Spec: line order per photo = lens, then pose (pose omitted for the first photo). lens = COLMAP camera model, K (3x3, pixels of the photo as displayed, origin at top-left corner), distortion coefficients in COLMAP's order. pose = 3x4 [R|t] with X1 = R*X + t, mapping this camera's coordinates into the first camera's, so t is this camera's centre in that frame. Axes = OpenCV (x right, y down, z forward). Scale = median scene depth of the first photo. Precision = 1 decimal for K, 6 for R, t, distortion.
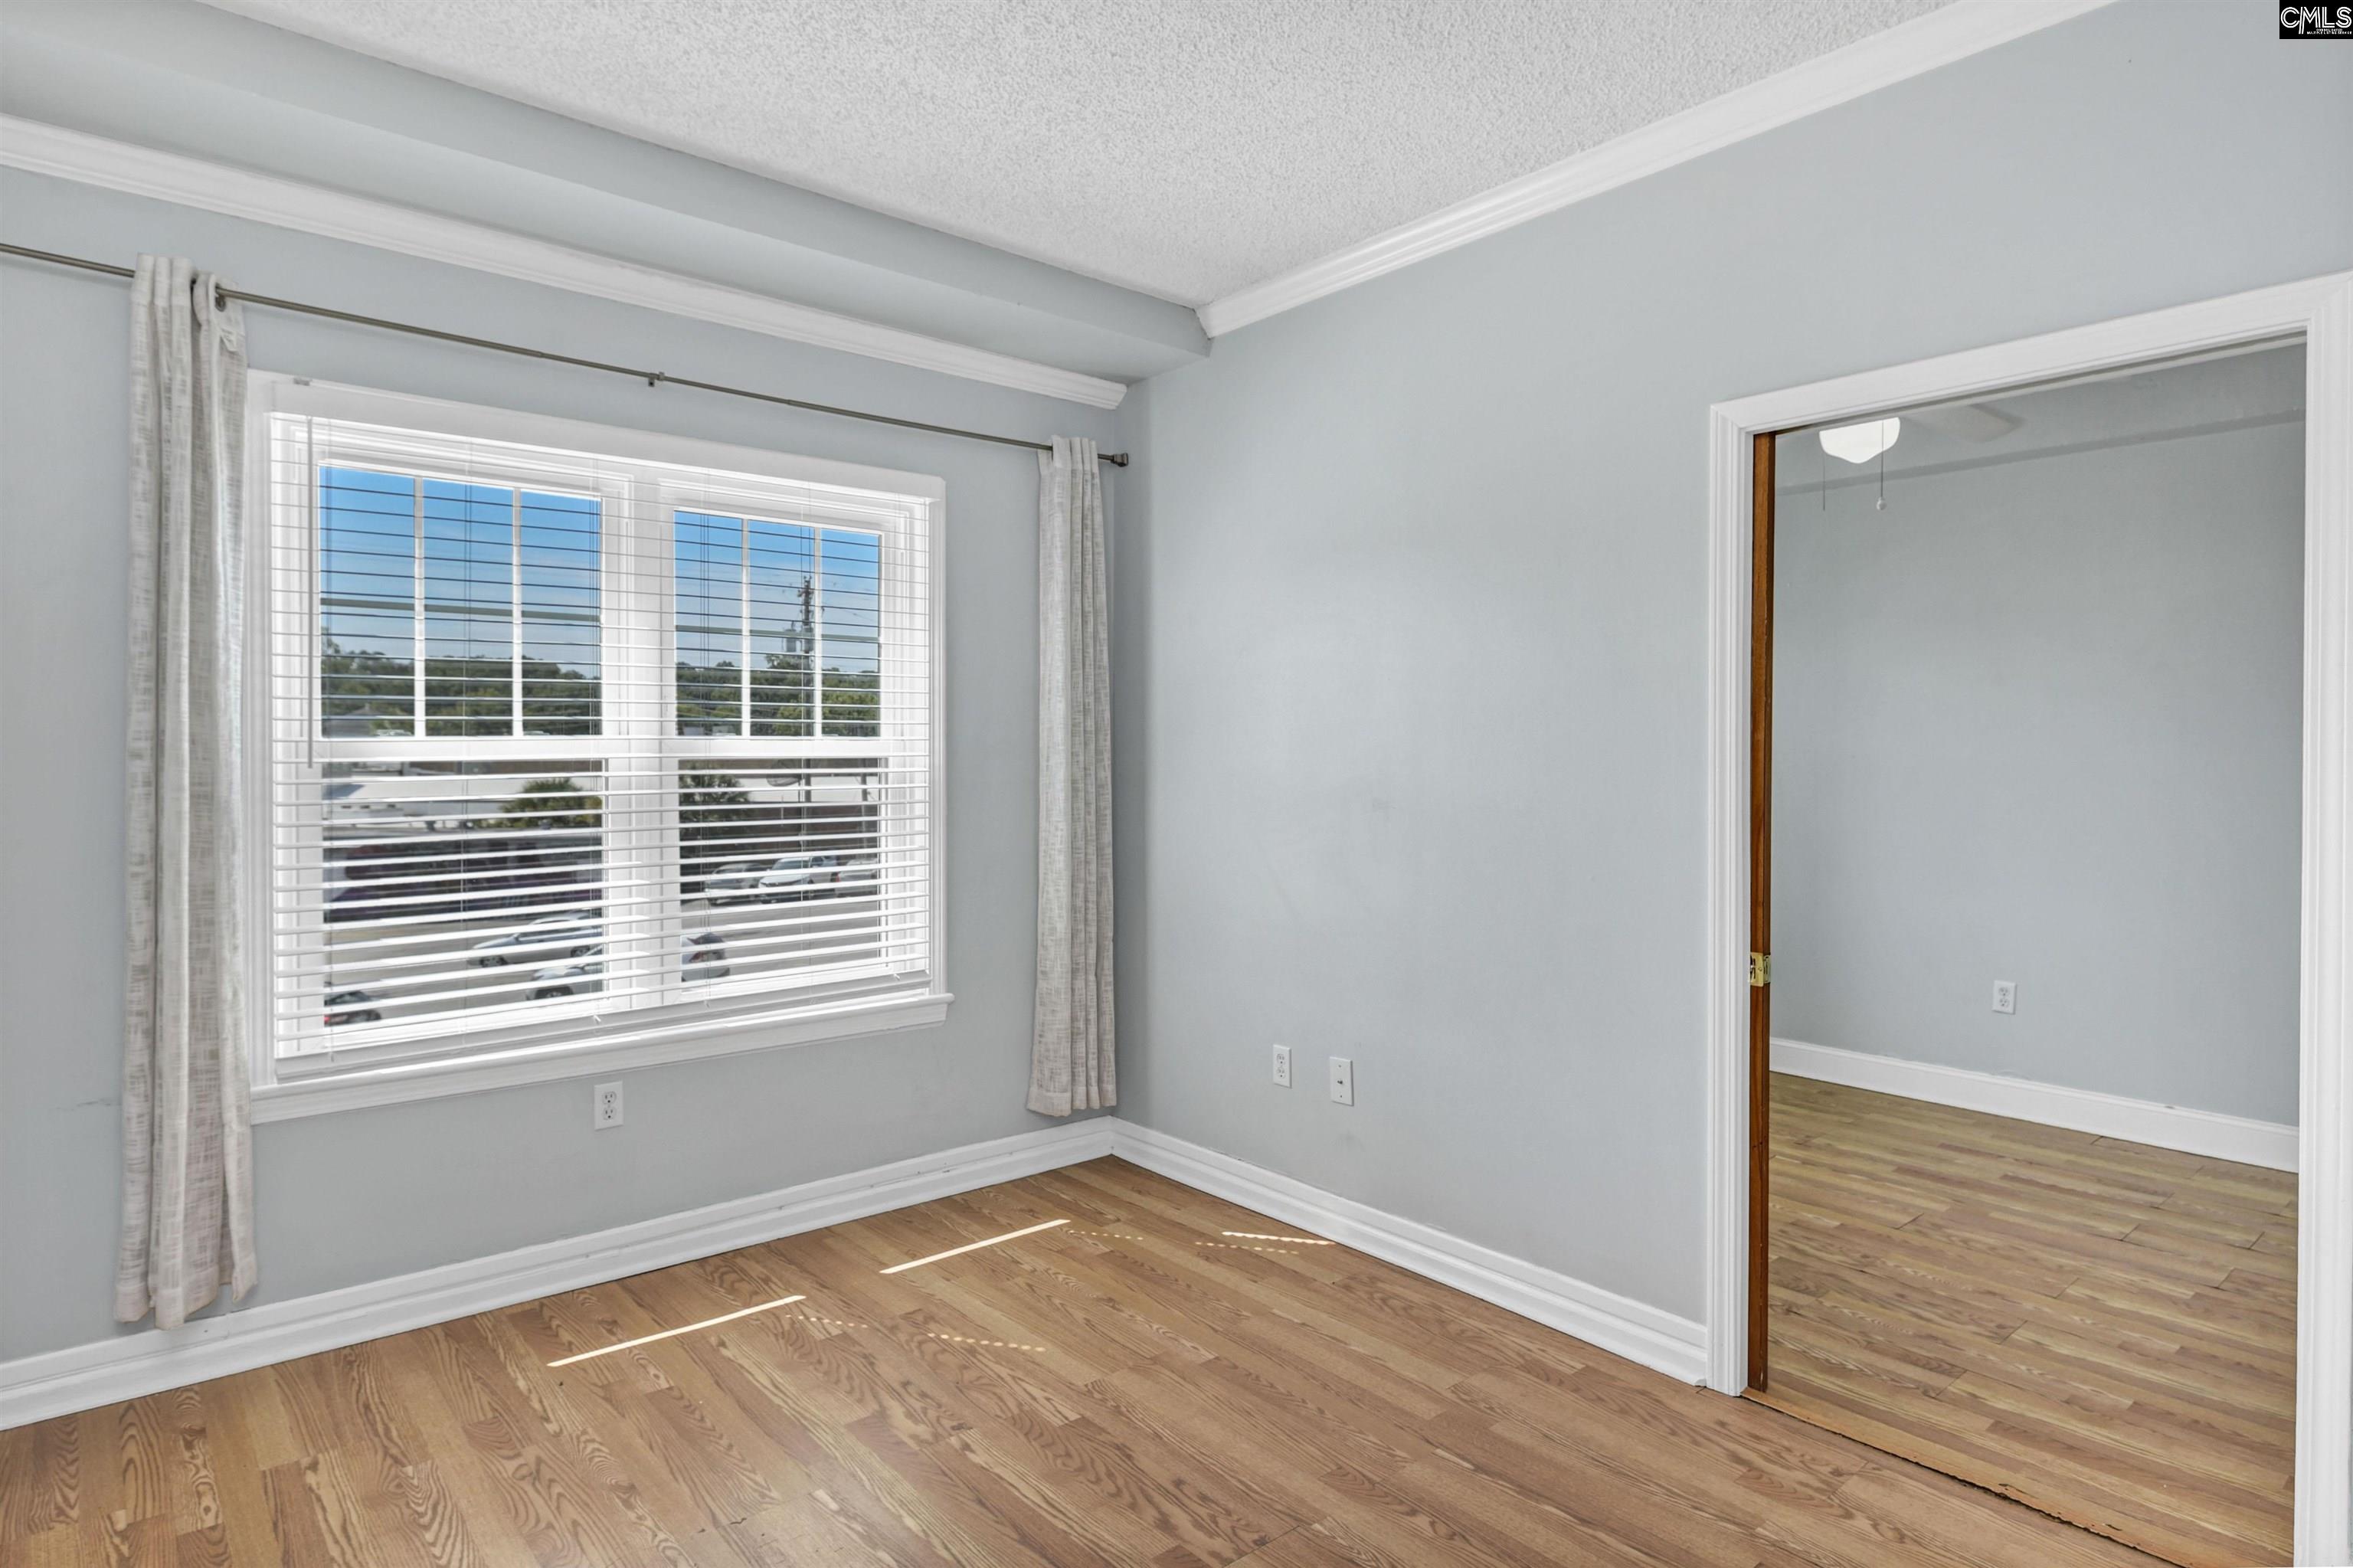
lens RADIAL K [[1271.9, 0, 1068.6], [0, 1271.9, 753.4], [0, 0, 1]] dist [0.021178, -0.015890]
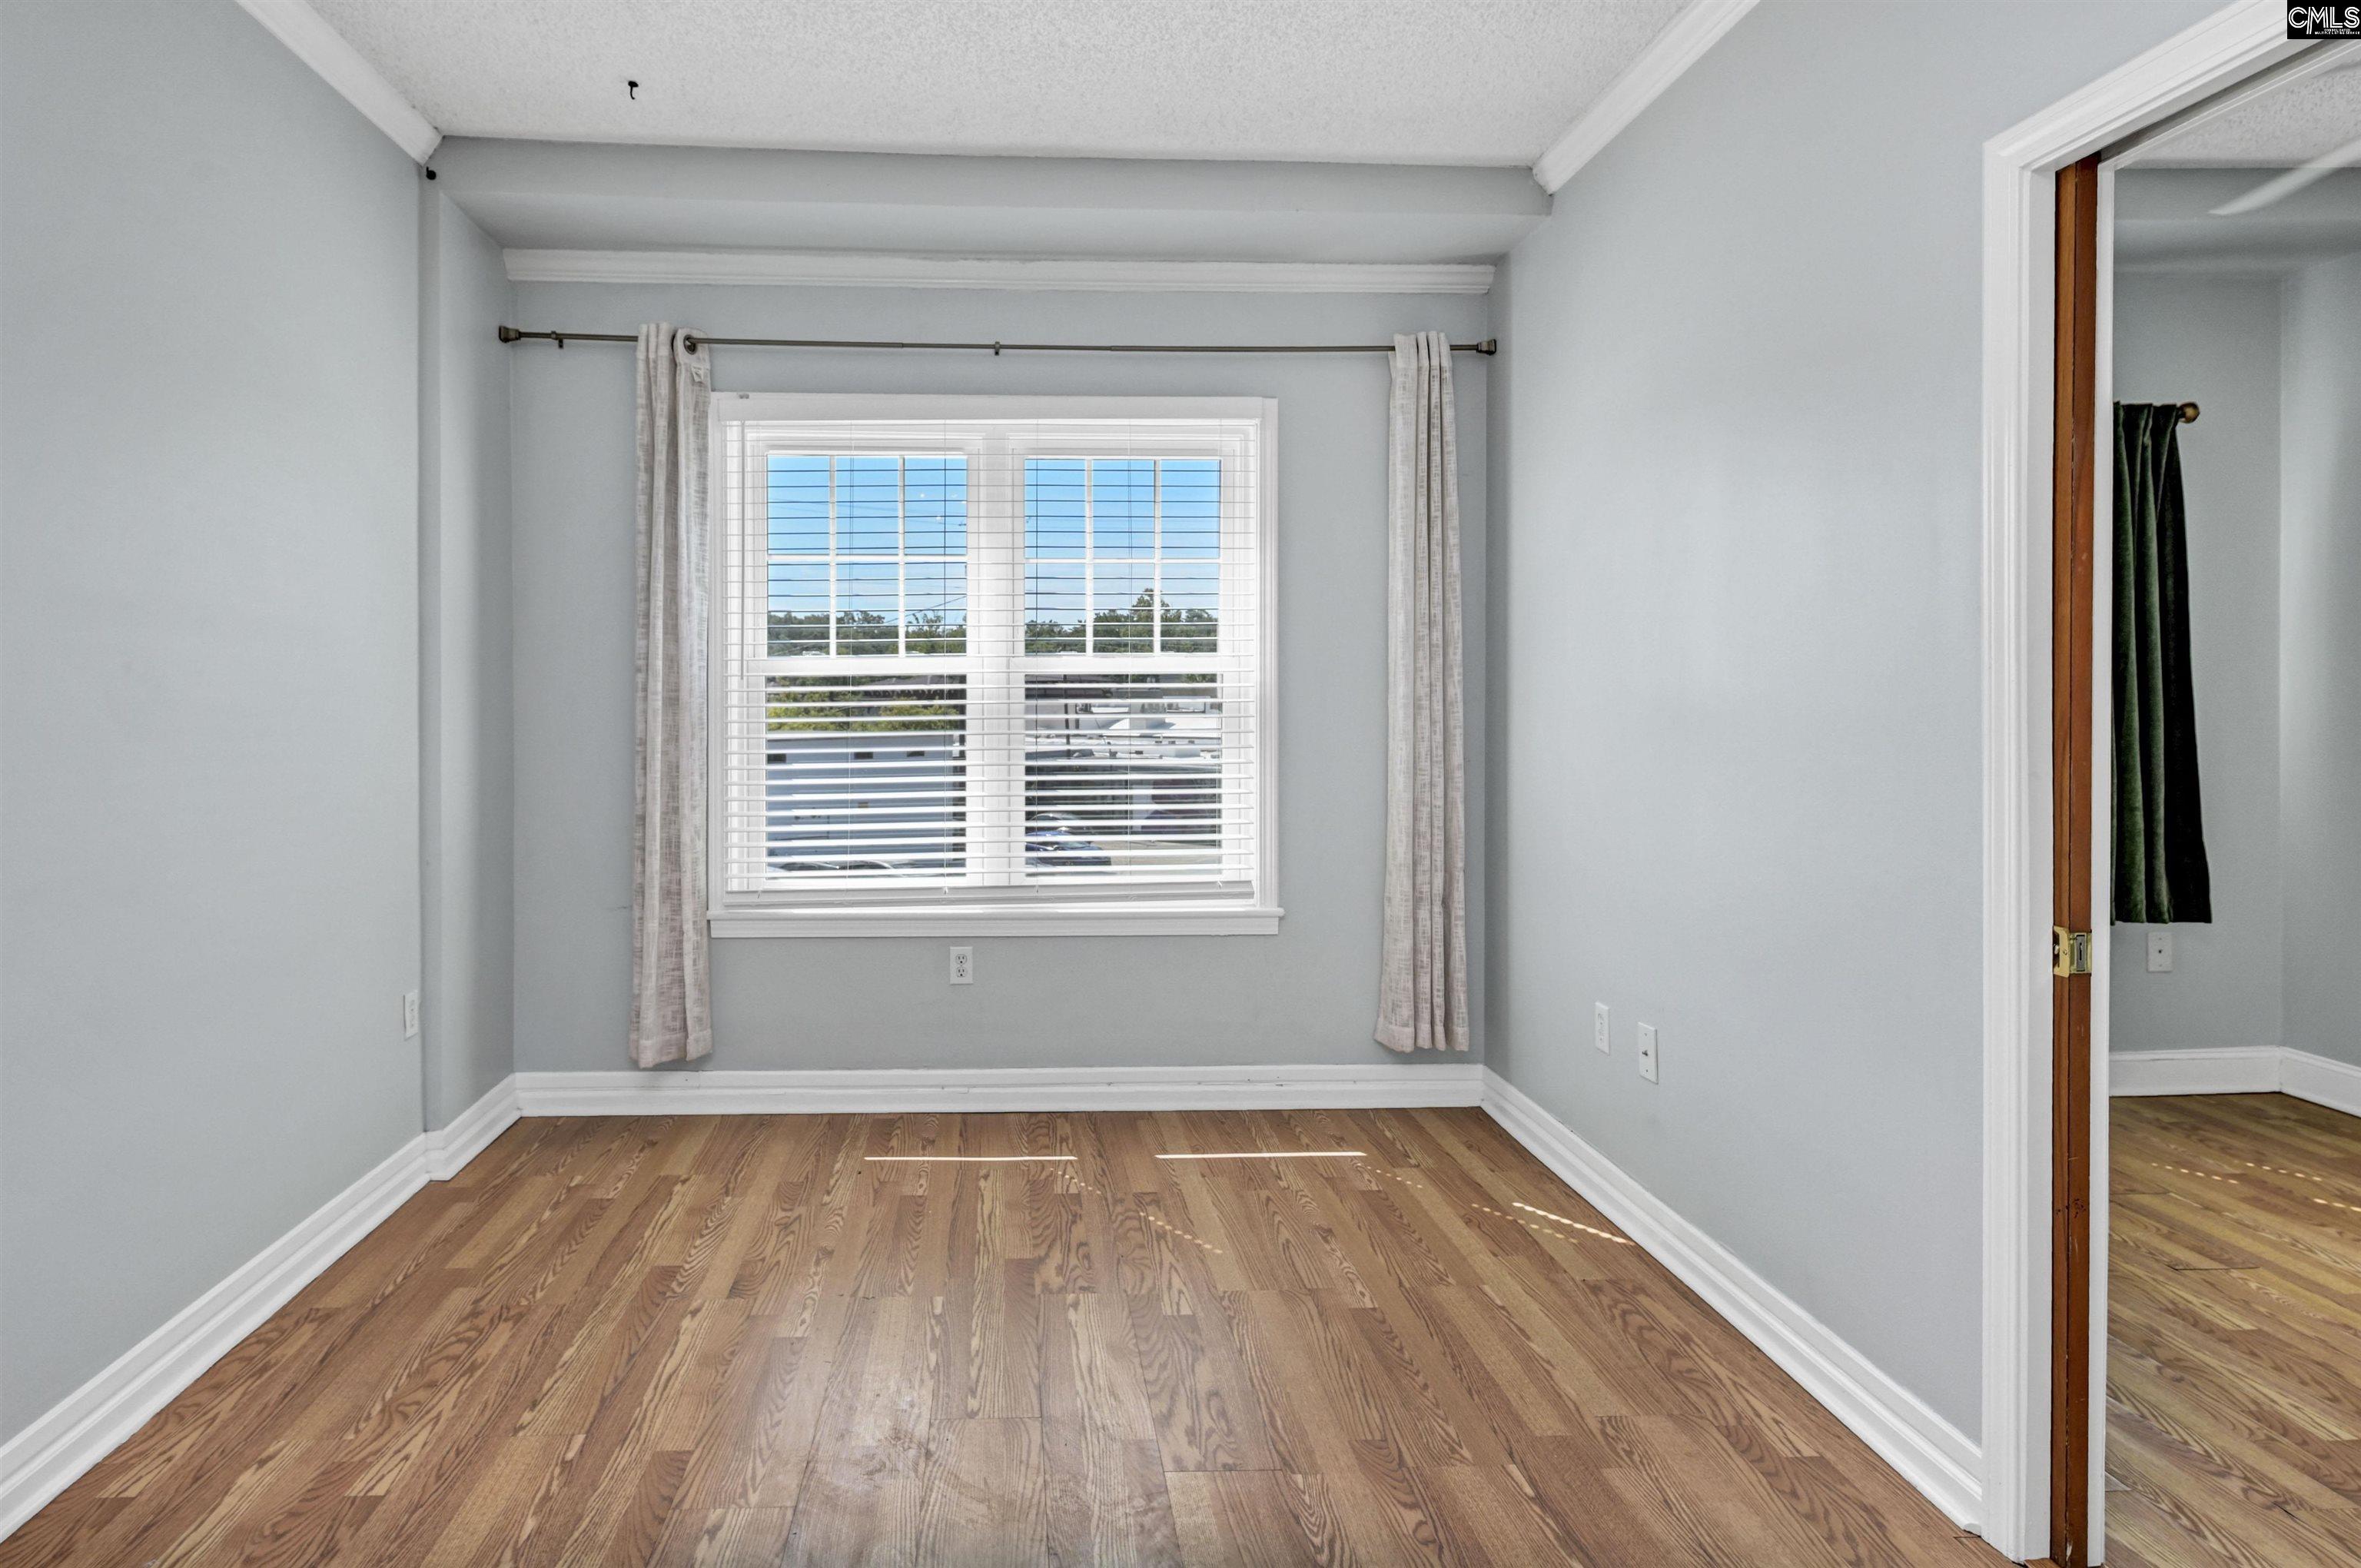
lens RADIAL K [[1316.6, 0, 1173.5], [0, 1316.6, 704.4], [0, 0, 1]] dist [0.022990, -0.015330]
pose [[0.799600, -0.000835, -0.600533, 0.514986], [-0.001600, 0.999993, -0.003520, 0.035130], [0.600531, 0.003776, 0.799592, 0.129738]]
